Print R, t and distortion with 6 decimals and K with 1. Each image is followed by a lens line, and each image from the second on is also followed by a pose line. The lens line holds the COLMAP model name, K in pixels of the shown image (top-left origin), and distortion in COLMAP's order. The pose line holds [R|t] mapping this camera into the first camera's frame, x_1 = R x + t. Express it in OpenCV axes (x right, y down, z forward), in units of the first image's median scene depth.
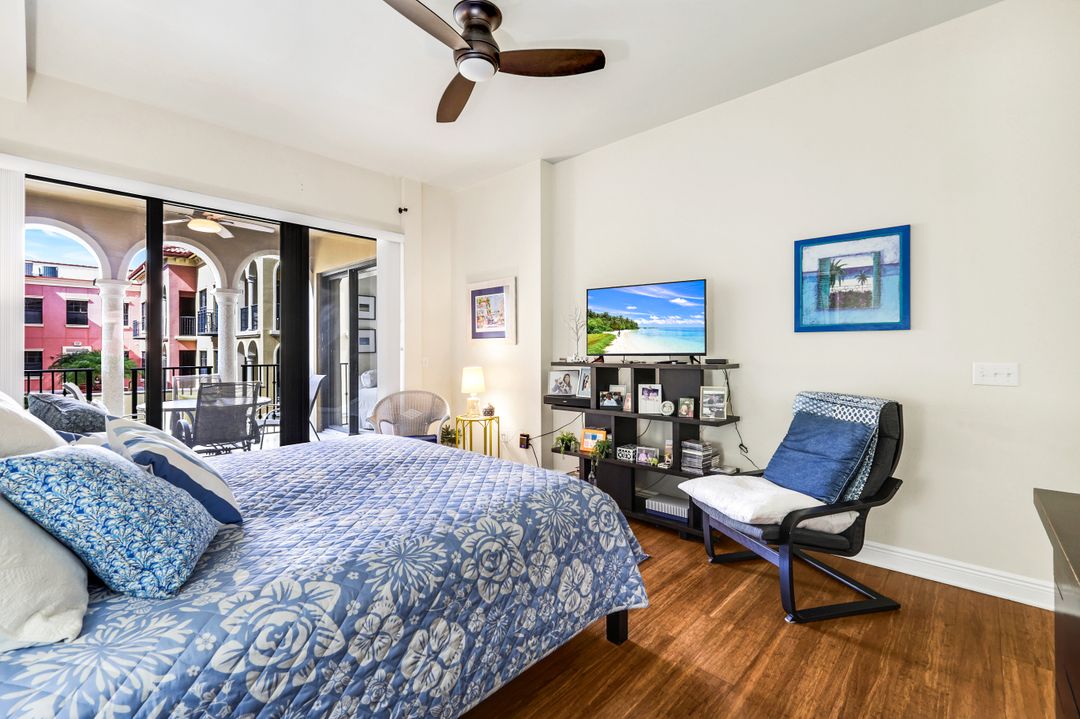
lens RADIAL K [[470.3, 0, 536.7], [0, 470.3, 355.0], [0, 0, 1]] dist [0.001665, 0.000066]
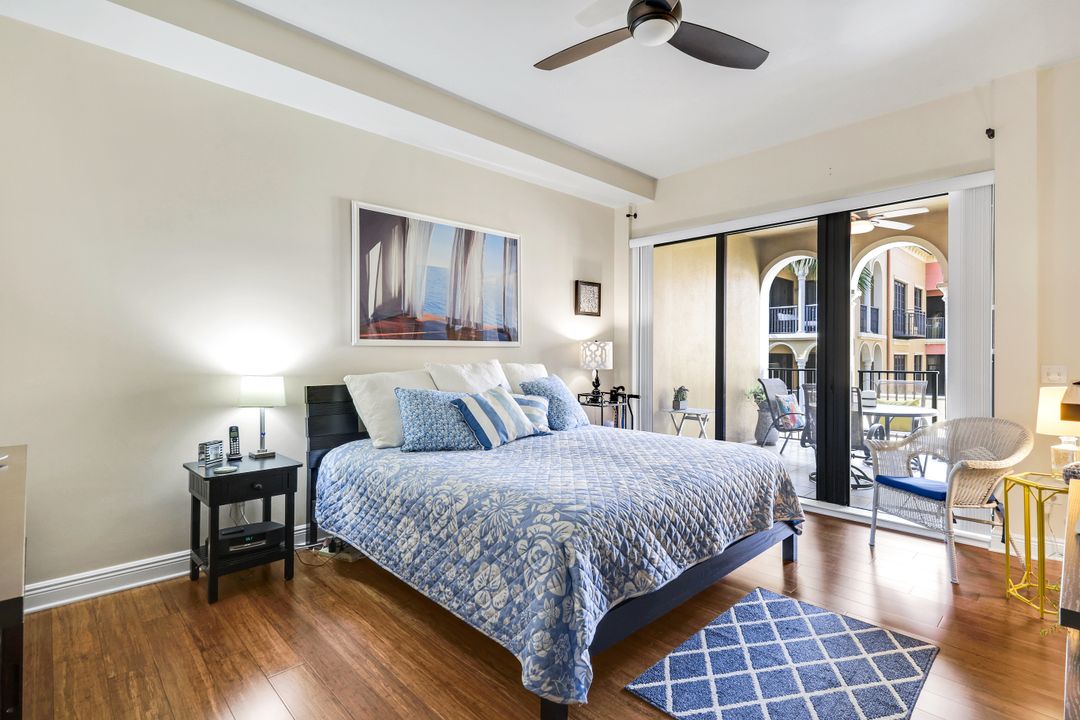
lens RADIAL K [[518.4, 0, 540.9], [0, 518.4, 354.4], [0, 0, 1]] dist [-0.020798, -0.000260]
pose [[-0.055706, 0.000336, -0.998447, 1.216791], [-0.011573, 0.999933, 0.000982, -0.004806], [0.998380, 0.011610, -0.055699, 1.217377]]
